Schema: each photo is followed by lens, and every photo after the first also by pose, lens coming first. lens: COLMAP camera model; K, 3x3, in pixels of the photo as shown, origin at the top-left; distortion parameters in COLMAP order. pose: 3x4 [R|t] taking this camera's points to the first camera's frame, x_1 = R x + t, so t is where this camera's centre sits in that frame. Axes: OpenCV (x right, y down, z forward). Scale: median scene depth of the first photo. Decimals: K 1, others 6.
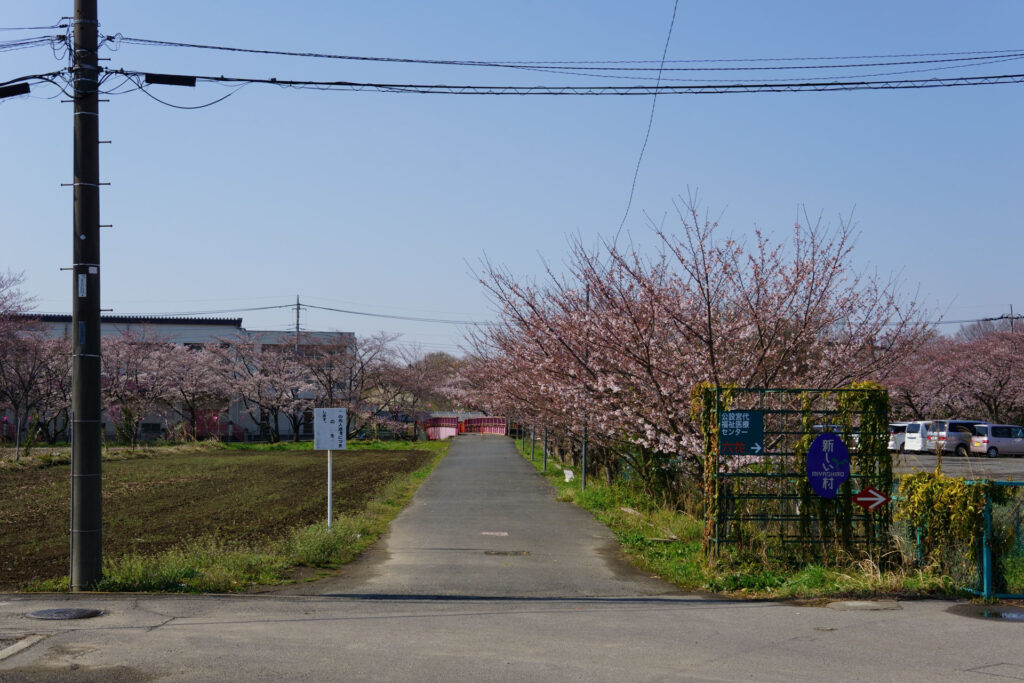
lens RADIAL K [[1339.1, 0, 504.0], [0, 1339.1, 340.0], [0, 0, 1]] dist [-0.015696, 0.105034]
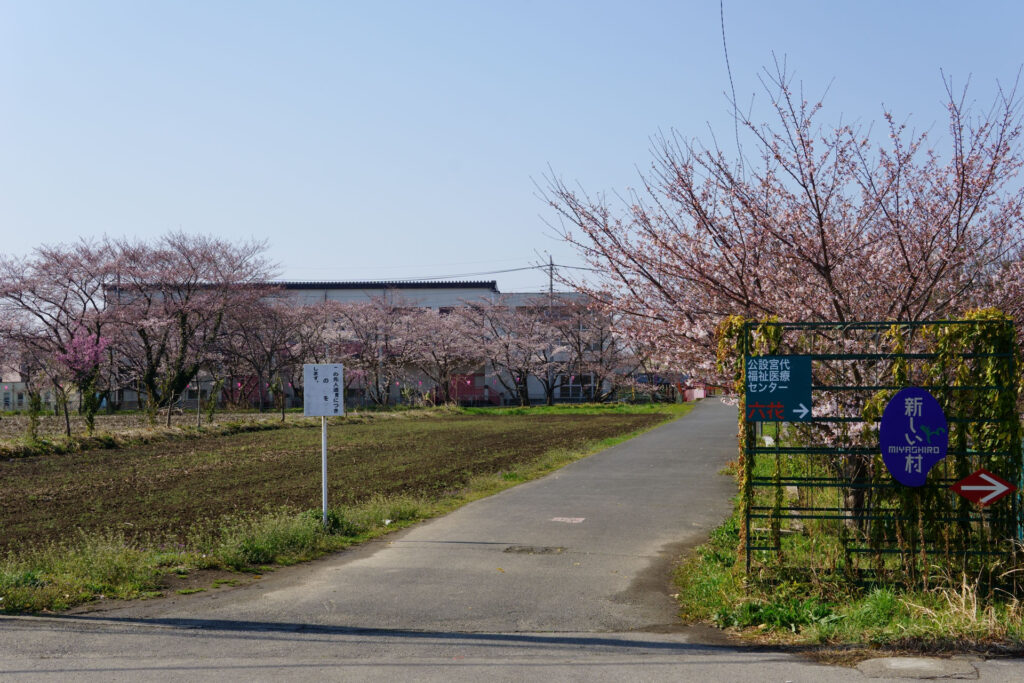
lens RADIAL K [[1339.1, 0, 504.0], [0, 1339.1, 340.0], [0, 0, 1]] dist [-0.015696, 0.105034]
pose [[0.975713, -0.018119, -0.218300, 0.144508], [0.024065, 0.999407, 0.024609, 0.019191], [0.217725, -0.029265, 0.975571, 0.240205]]
